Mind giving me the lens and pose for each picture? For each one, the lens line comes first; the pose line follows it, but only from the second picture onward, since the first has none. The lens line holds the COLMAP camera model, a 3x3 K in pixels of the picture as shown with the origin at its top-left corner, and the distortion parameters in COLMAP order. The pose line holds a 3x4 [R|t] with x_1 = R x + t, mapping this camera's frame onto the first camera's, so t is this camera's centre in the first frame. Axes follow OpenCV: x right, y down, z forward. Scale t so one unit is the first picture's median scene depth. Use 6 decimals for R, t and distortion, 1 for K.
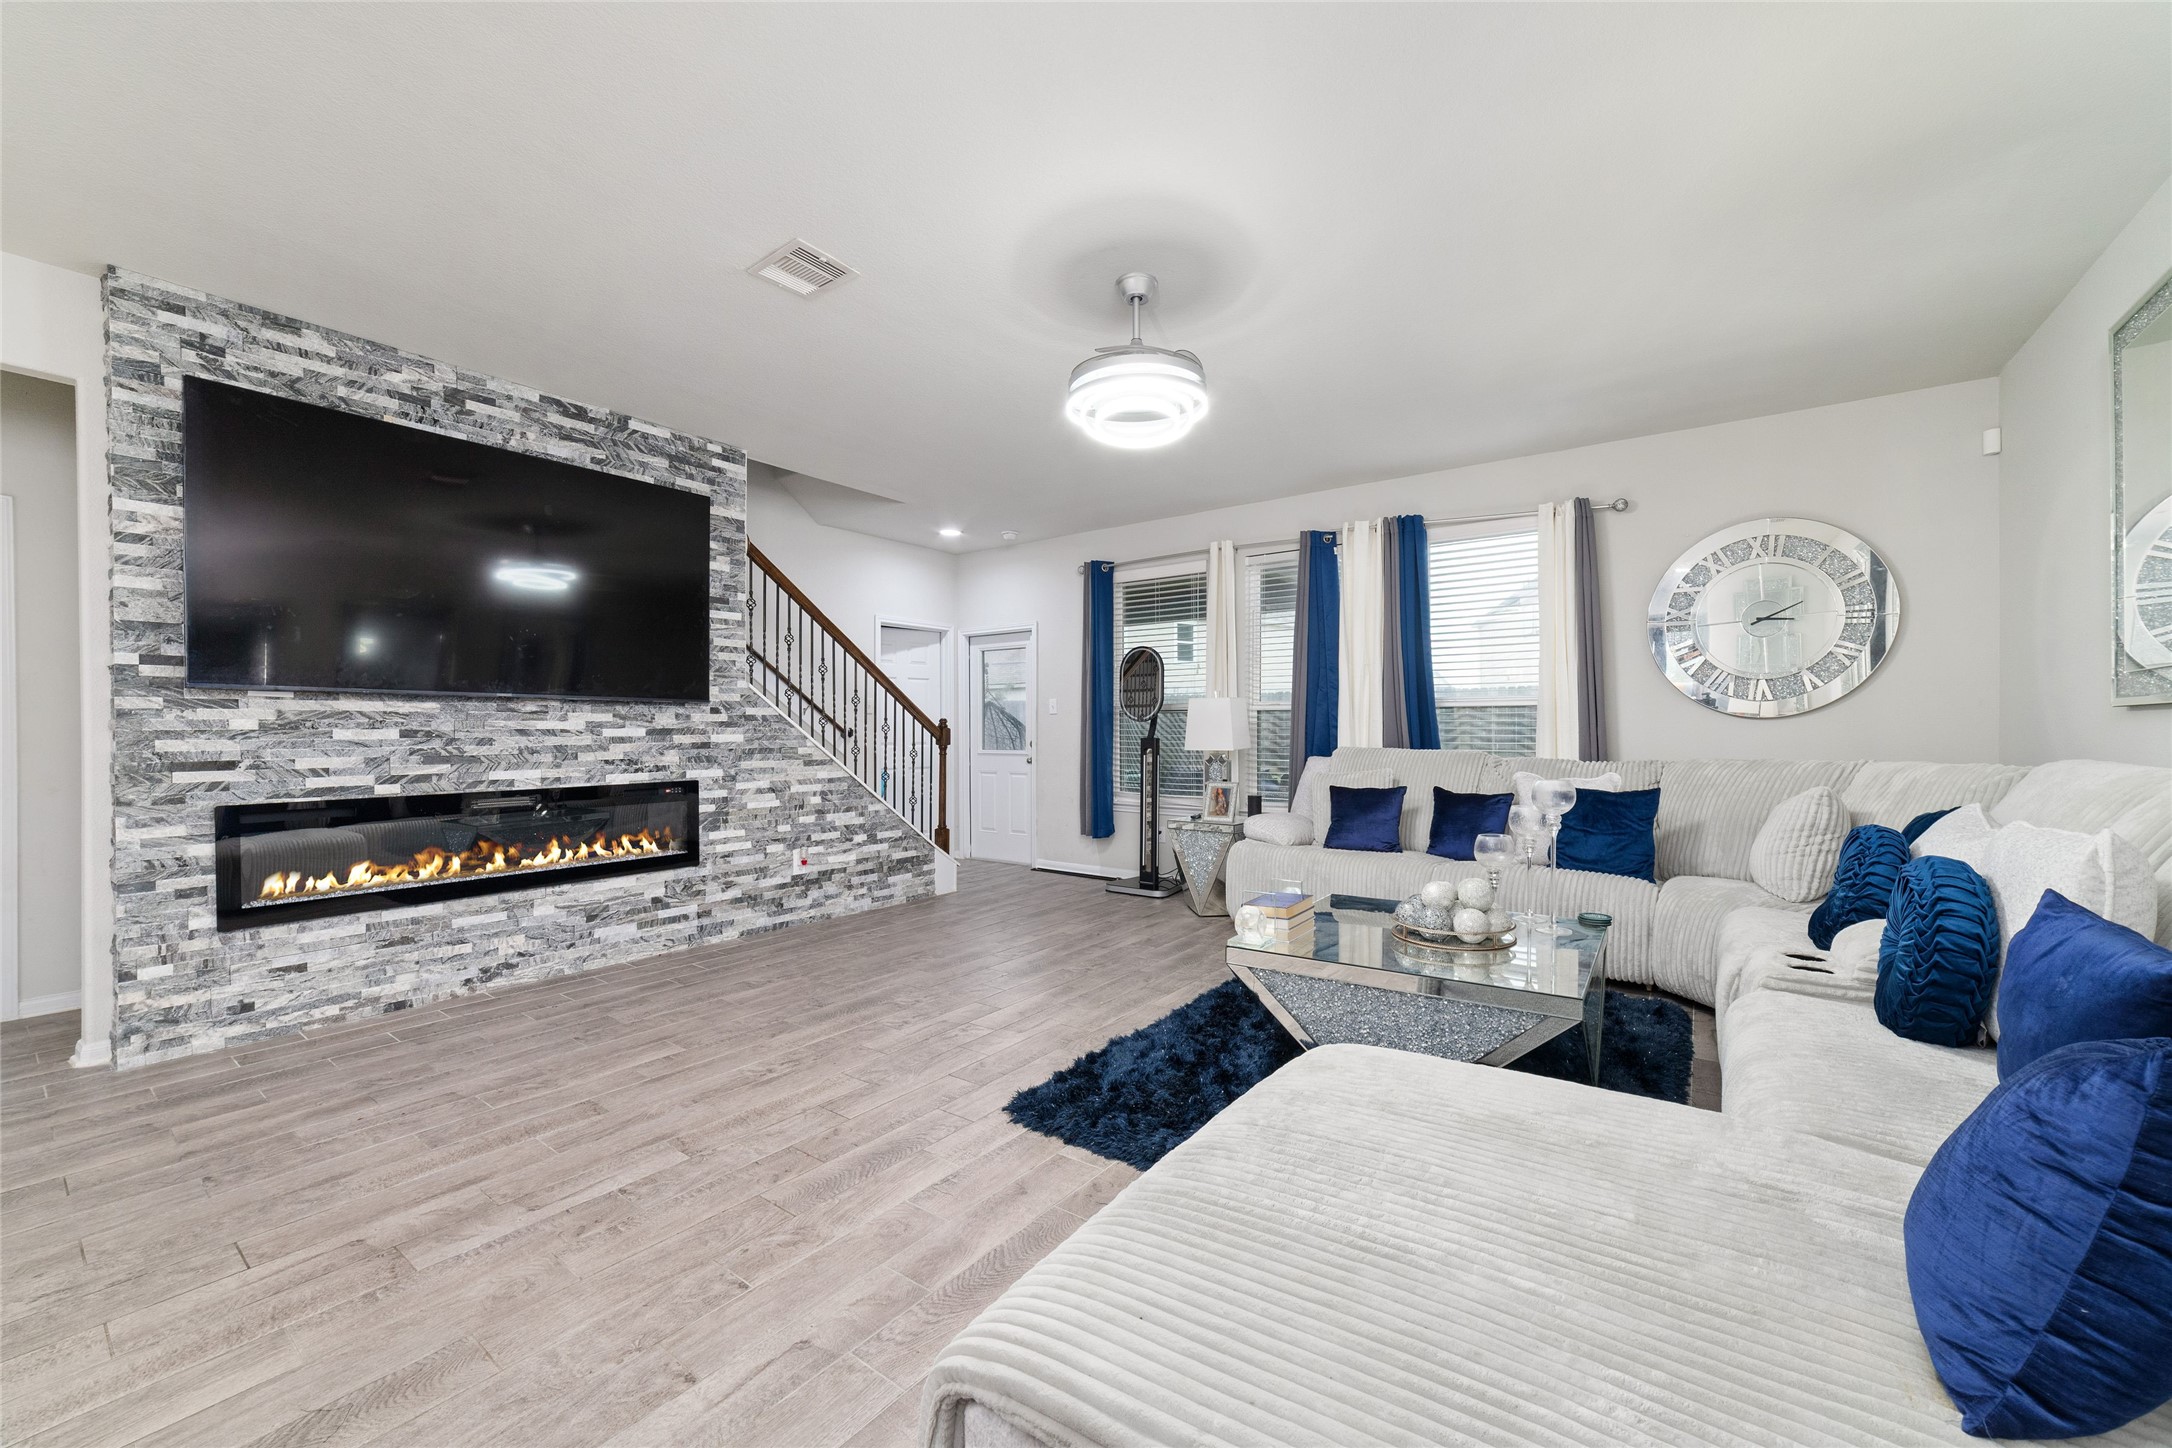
lens RADIAL K [[836.4, 0, 1093.5], [0, 836.4, 735.0], [0, 0, 1]] dist [-0.018386, 0.006328]
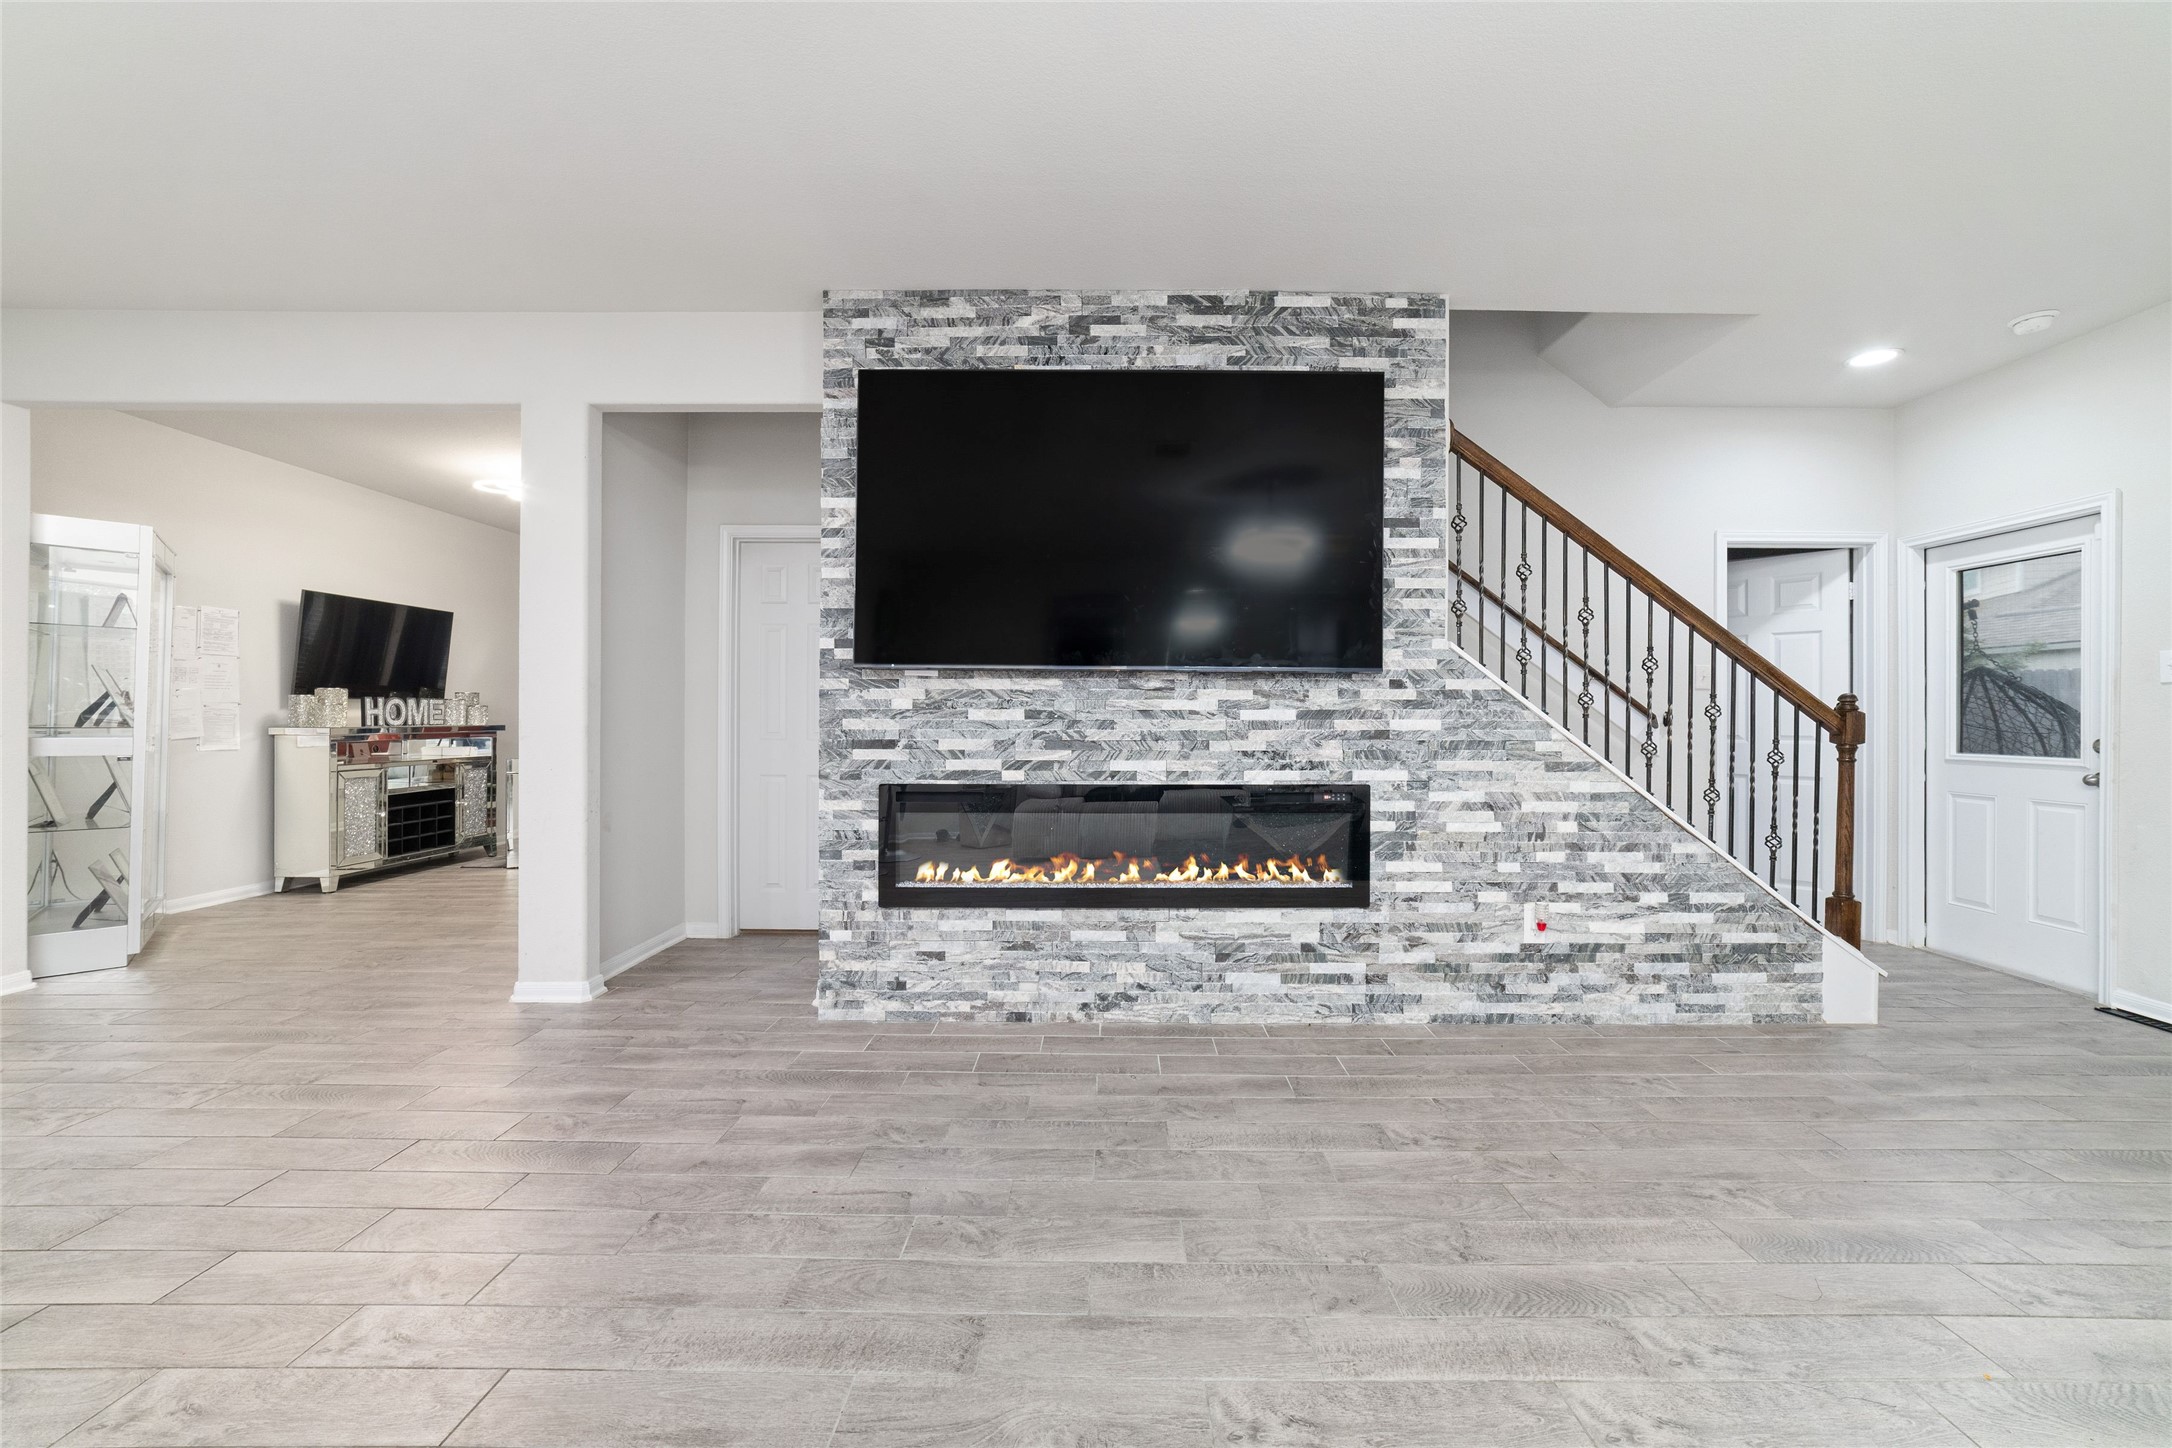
lens RADIAL K [[836.4, 0, 1108.8], [0, 836.4, 713.8], [0, 0, 1]] dist [-0.018386, 0.006328]
pose [[0.585906, 0.003440, -0.810372, -0.043180], [-0.010948, 0.999933, -0.003671, -0.000042], [0.810305, 0.011023, 0.585904, 0.476603]]
